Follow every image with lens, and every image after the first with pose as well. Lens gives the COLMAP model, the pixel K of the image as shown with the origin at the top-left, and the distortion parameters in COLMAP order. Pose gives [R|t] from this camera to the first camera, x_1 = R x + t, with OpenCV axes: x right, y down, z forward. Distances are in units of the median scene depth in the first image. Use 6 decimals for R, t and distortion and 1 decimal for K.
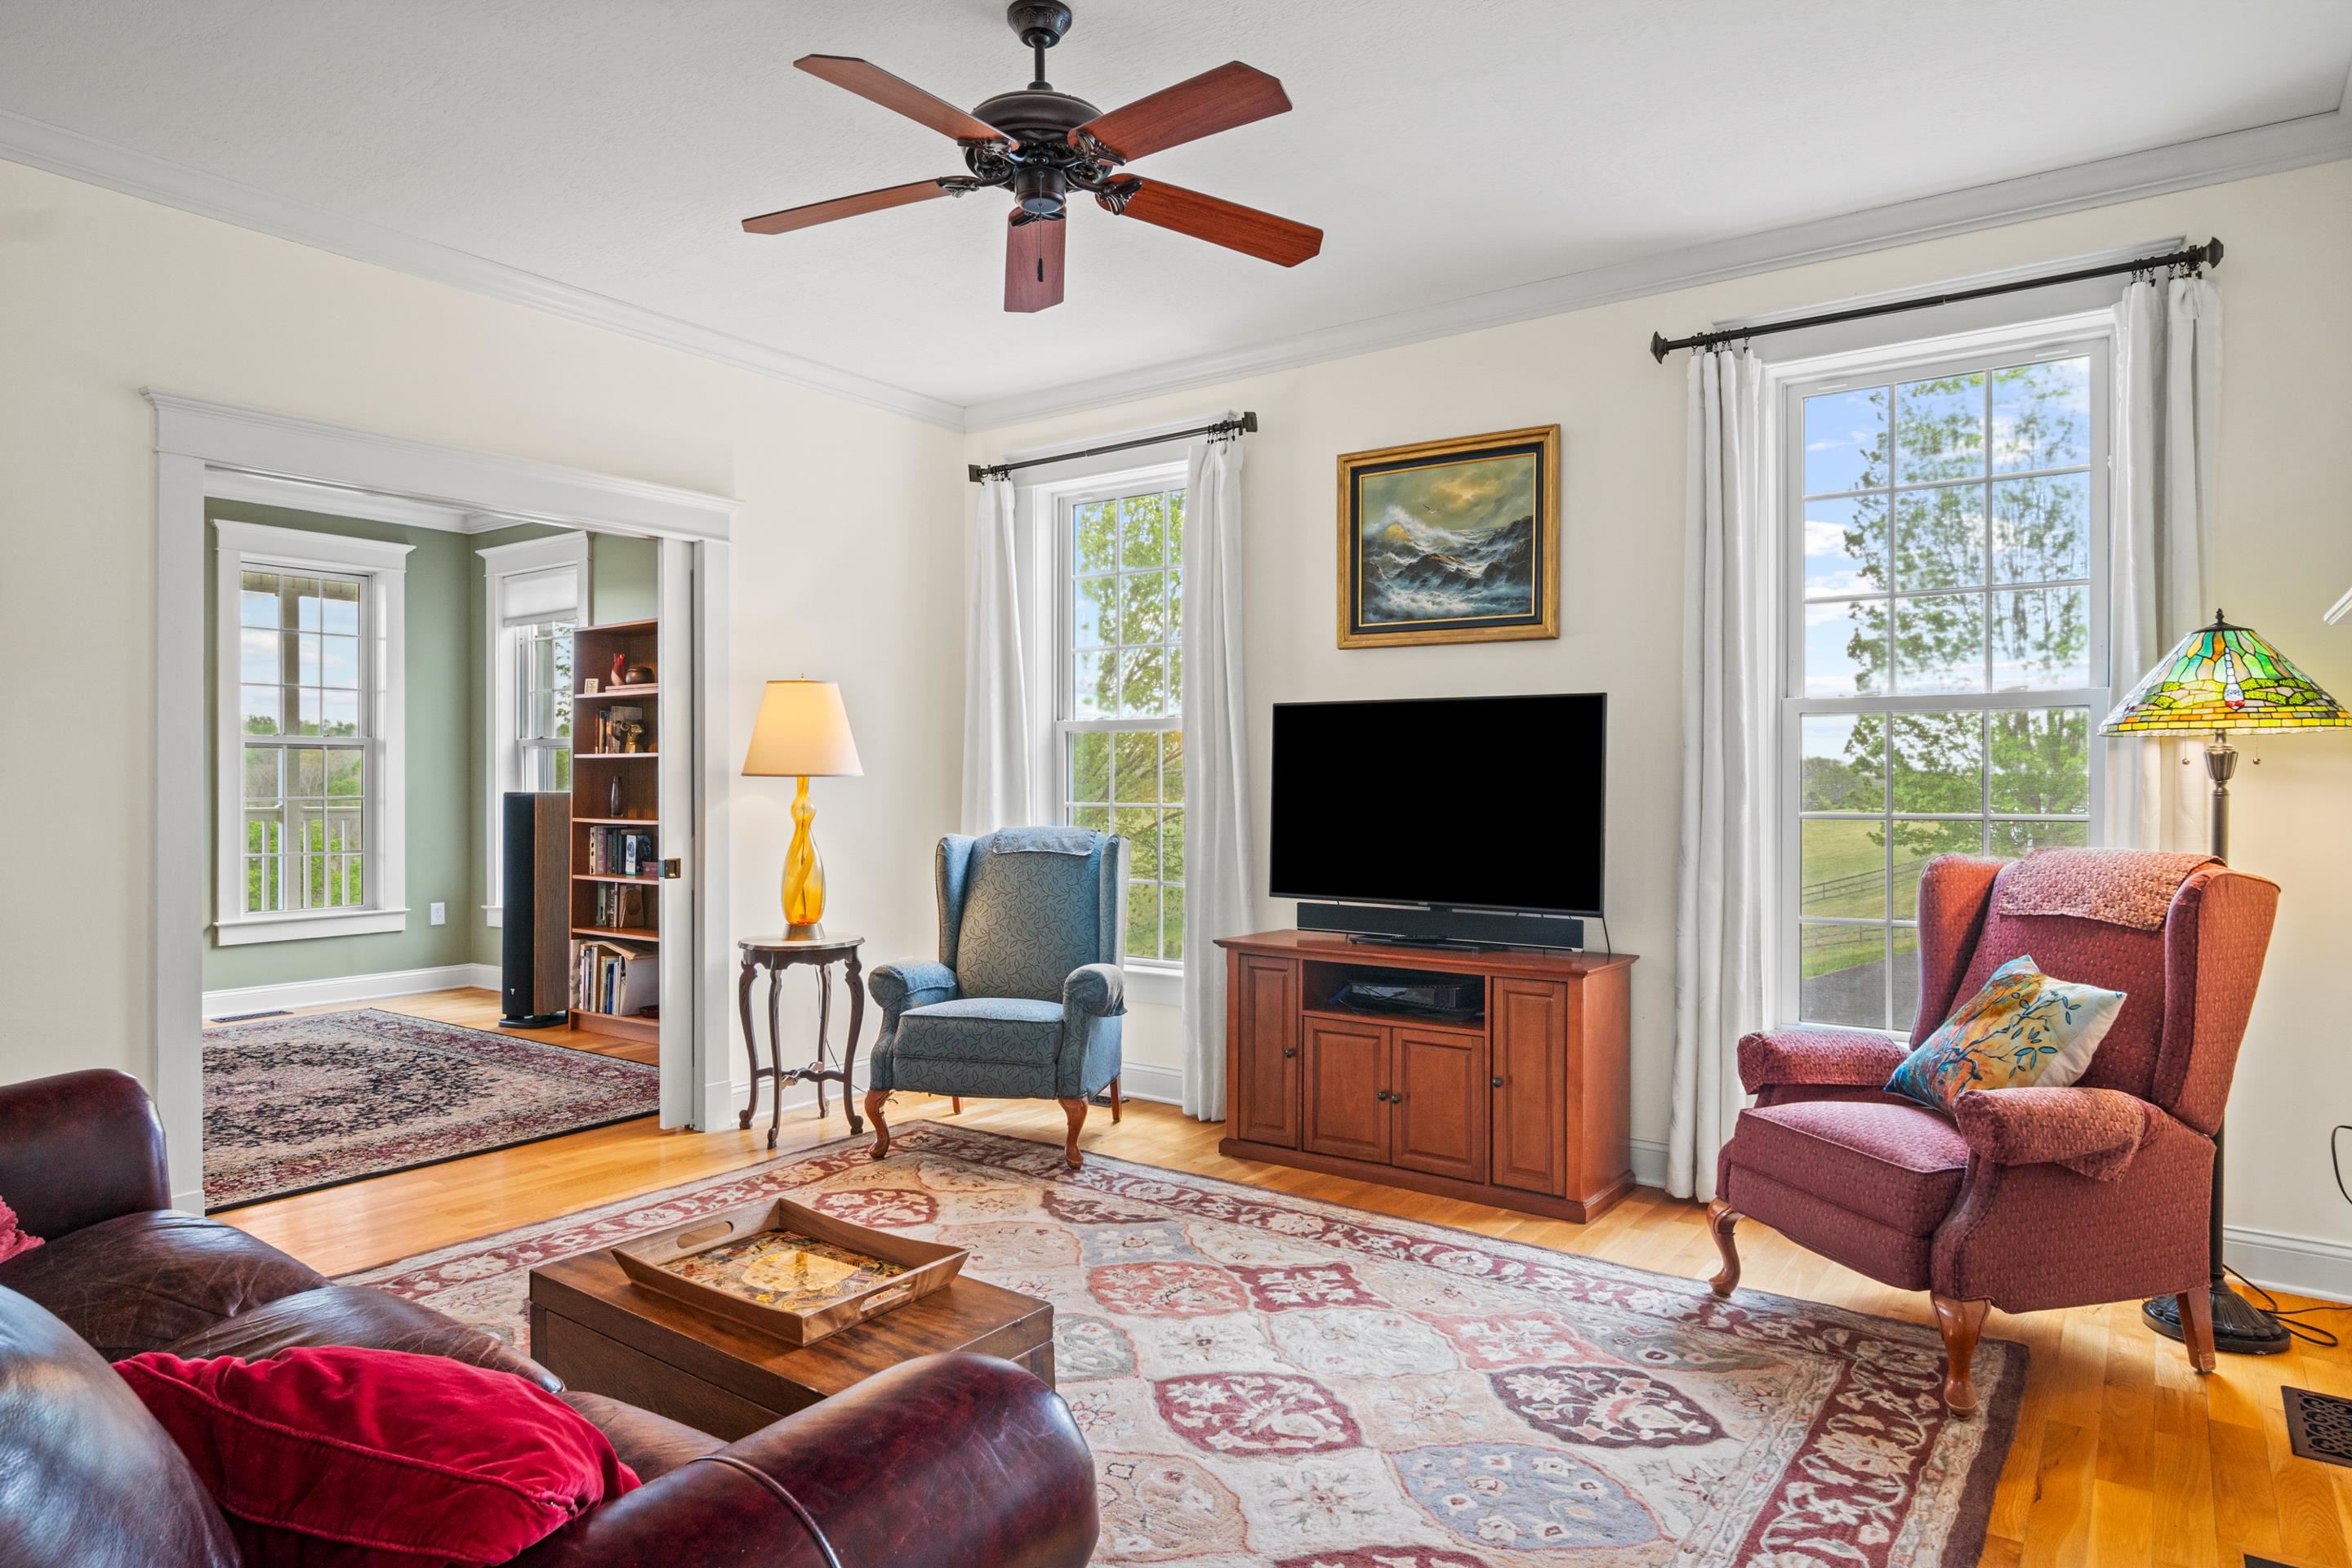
lens RADIAL K [[1392.3, 0, 1163.1], [0, 1392.3, 782.3], [0, 0, 1]] dist [0.002081, -0.005041]
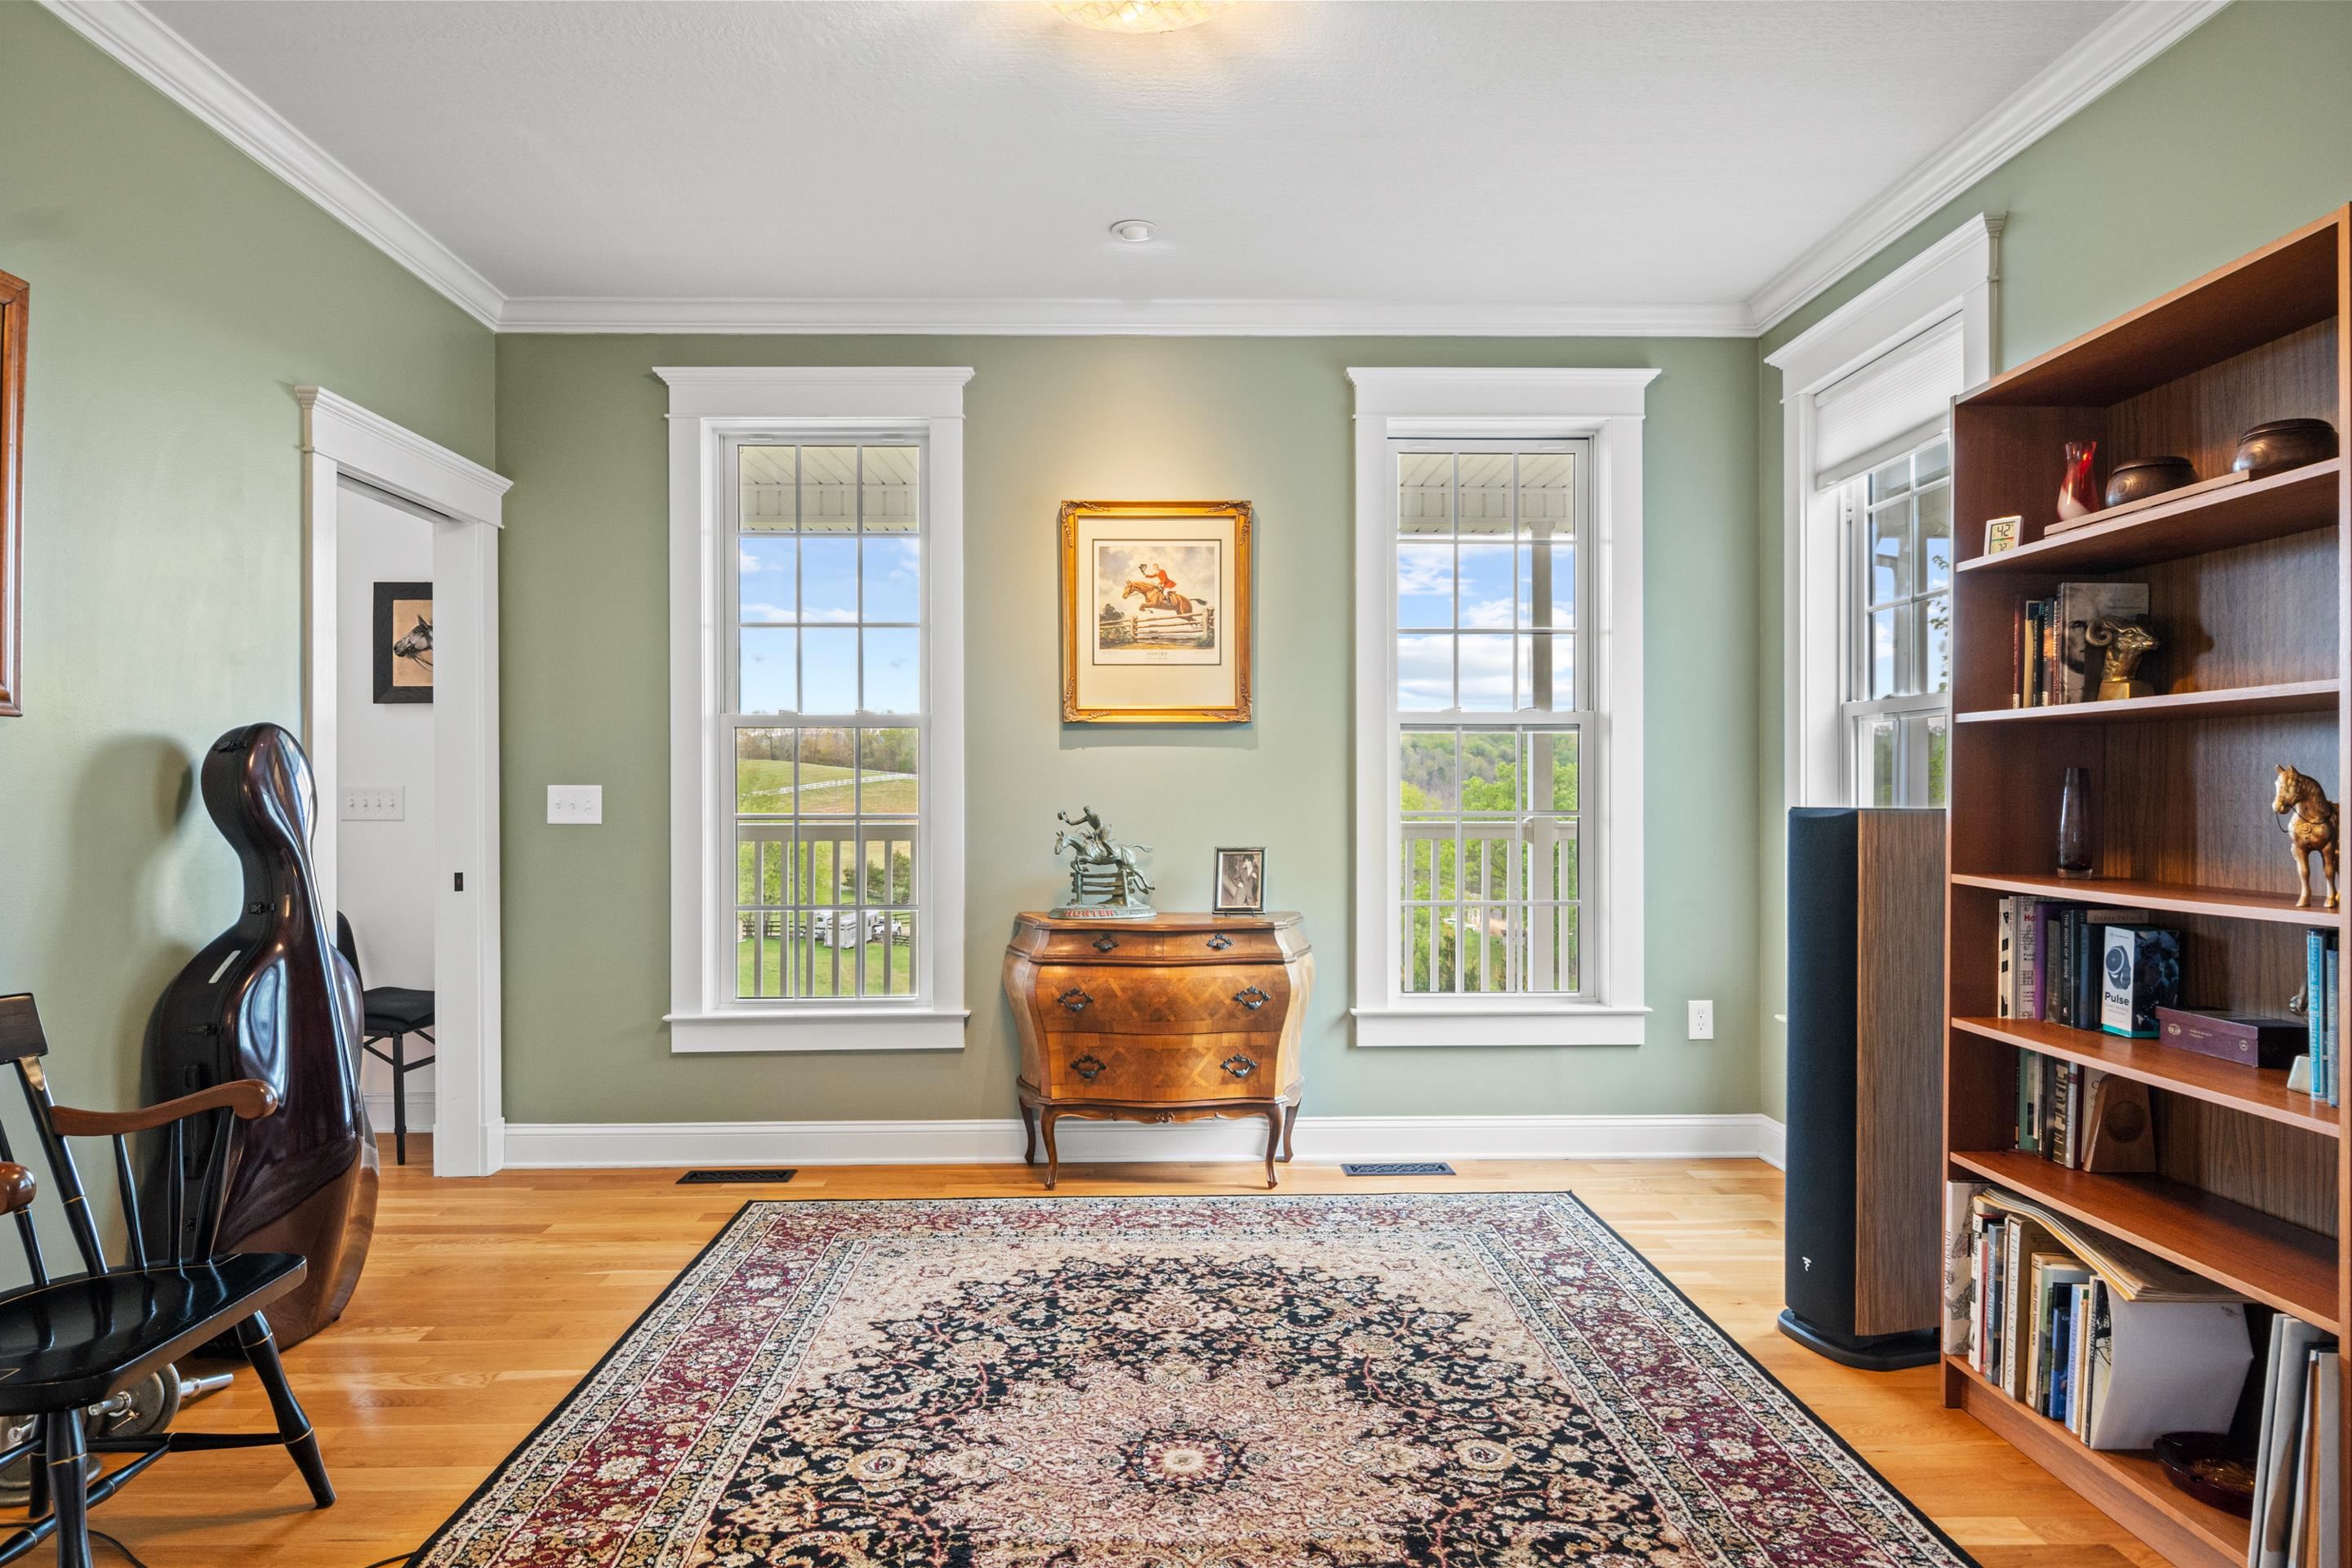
lens RADIAL K [[1392.3, 0, 1163.1], [0, 1392.3, 782.3], [0, 0, 1]] dist [0.002081, -0.005041]
pose [[0.604280, -0.003152, -0.796766, -0.241657], [-0.001729, 0.999985, -0.005267, 0.001946], [0.796770, 0.004561, 0.604265, 0.576862]]
